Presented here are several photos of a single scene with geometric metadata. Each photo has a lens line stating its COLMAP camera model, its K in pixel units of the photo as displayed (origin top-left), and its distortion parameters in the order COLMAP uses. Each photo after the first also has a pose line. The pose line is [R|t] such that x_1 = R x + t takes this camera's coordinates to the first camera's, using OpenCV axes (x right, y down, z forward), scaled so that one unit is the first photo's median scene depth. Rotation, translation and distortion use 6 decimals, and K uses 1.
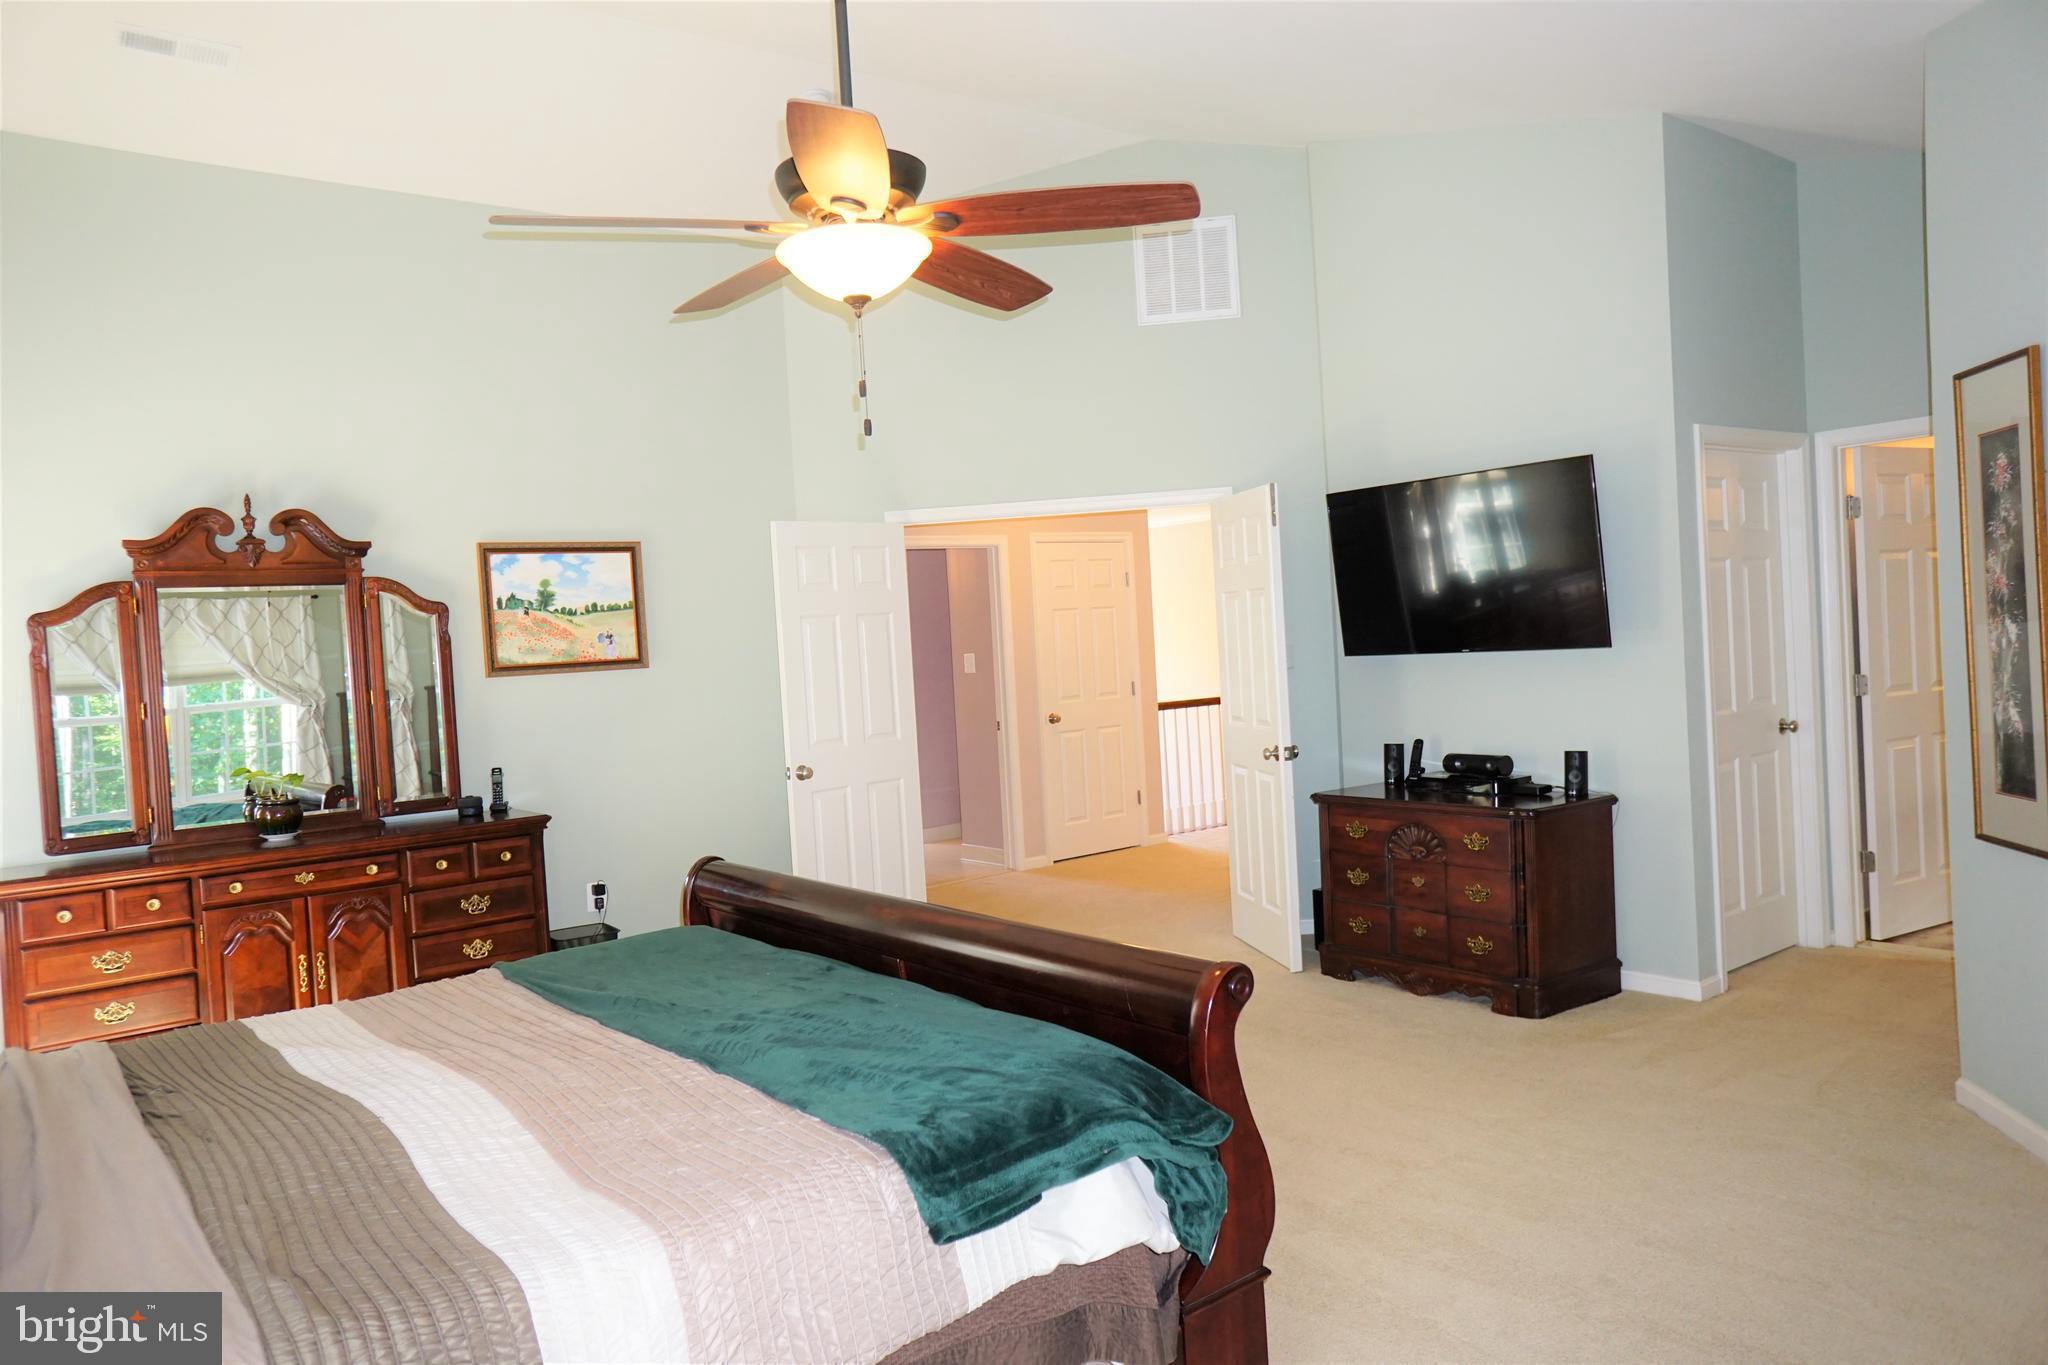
lens RADIAL K [[1392.7, 0, 1026.1], [0, 1392.7, 679.7], [0, 0, 1]] dist [-0.058000, 0.081576]
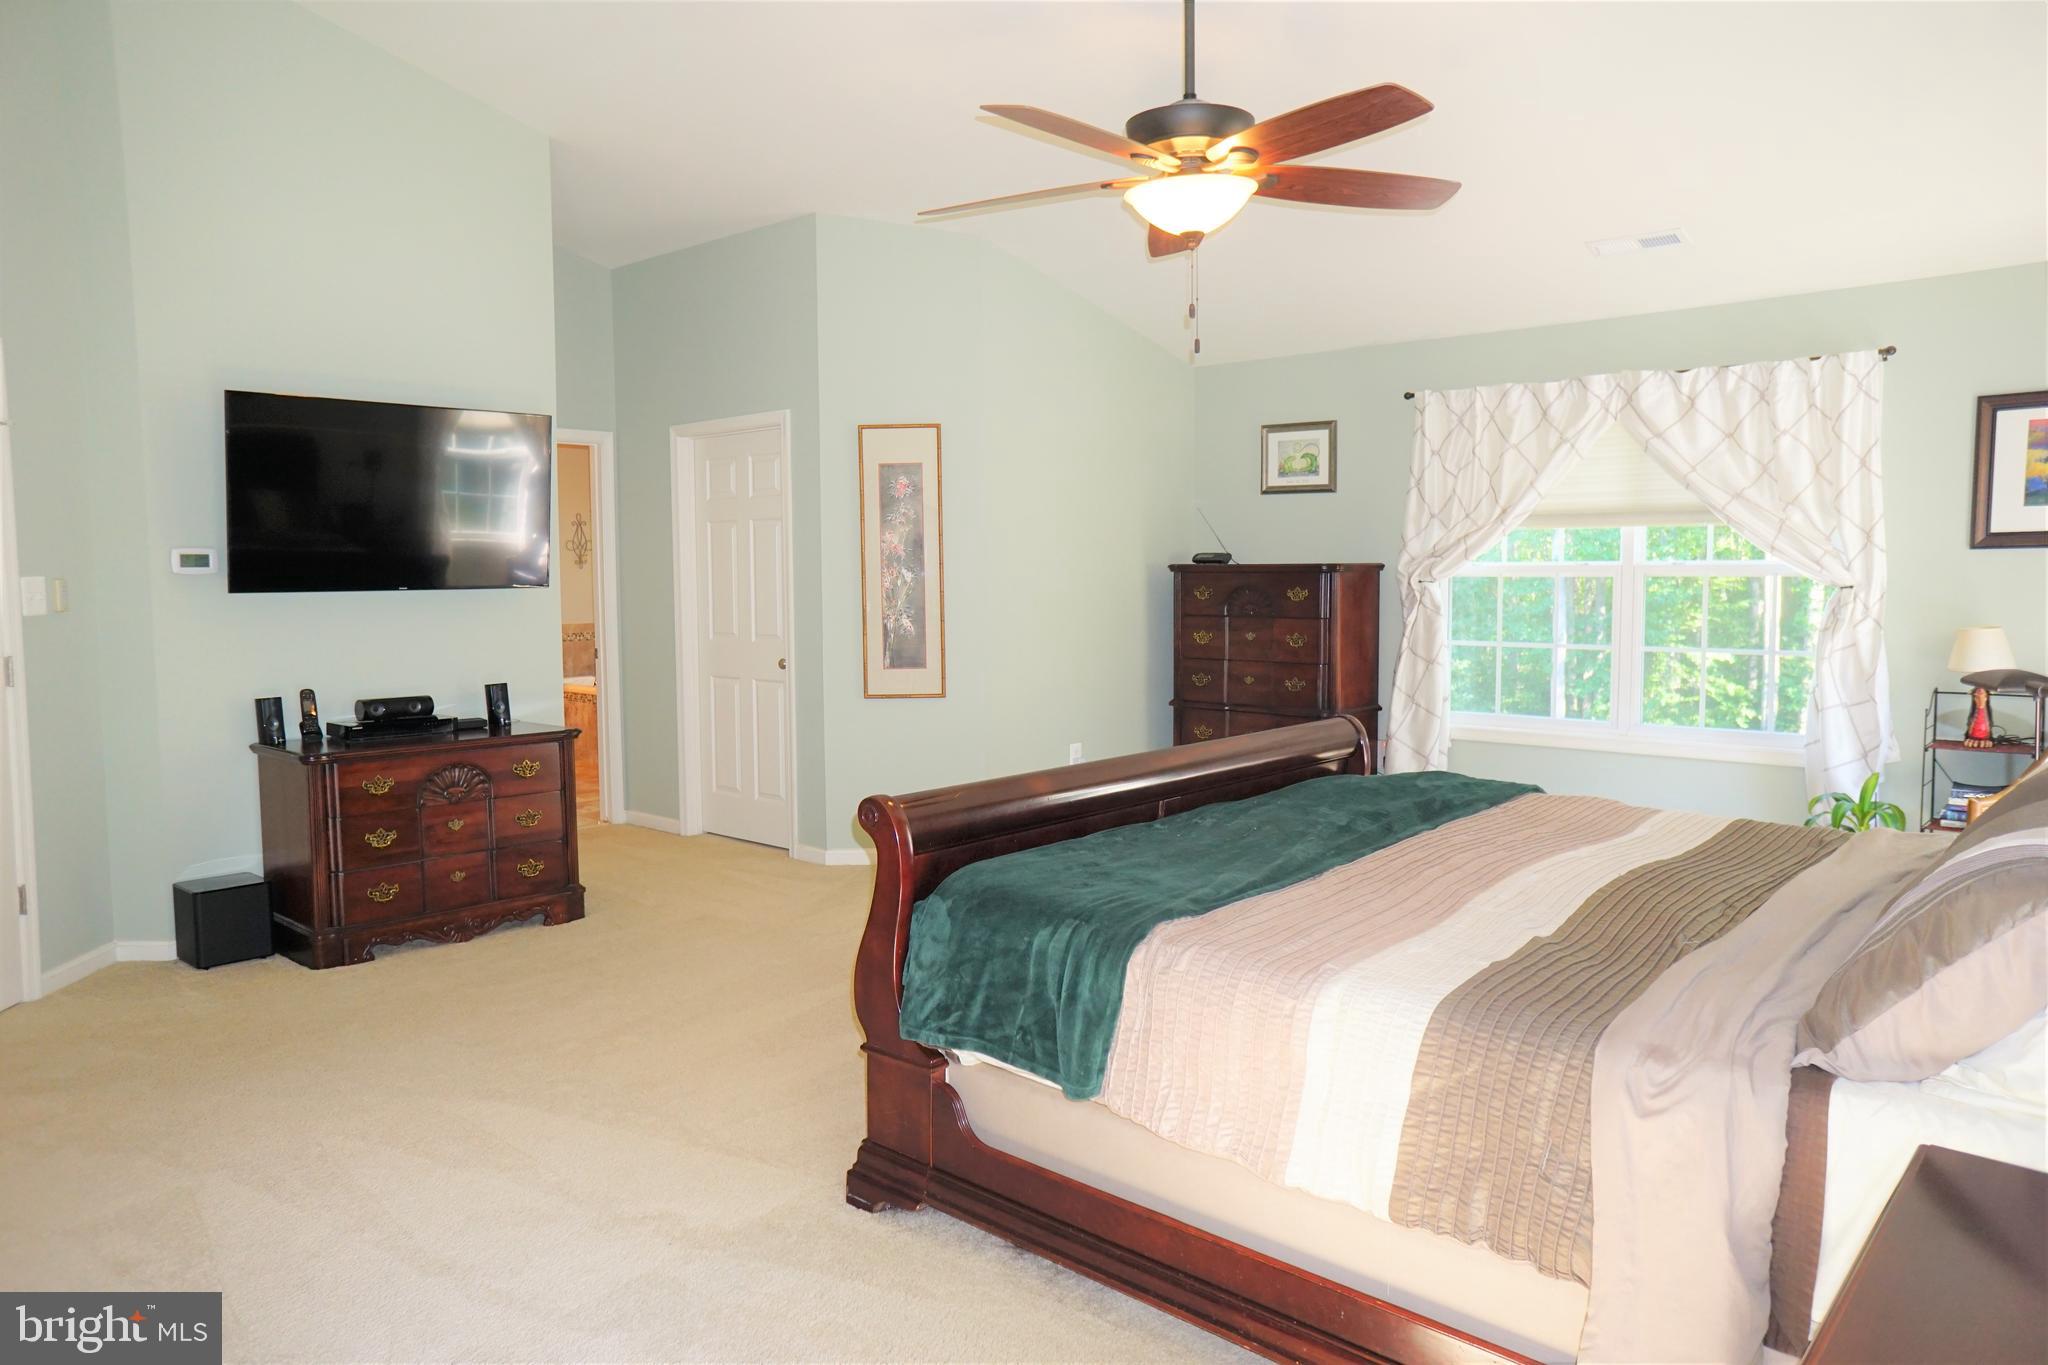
lens RADIAL K [[1392.7, 0, 1033.6], [0, 1392.7, 682.2], [0, 0, 1]] dist [-0.058000, 0.081576]
pose [[-0.183212, -0.016106, 0.982942, -0.732279], [0.051219, 0.998351, 0.025906, 0.042932], [-0.981738, 0.055092, -0.182085, 0.778261]]
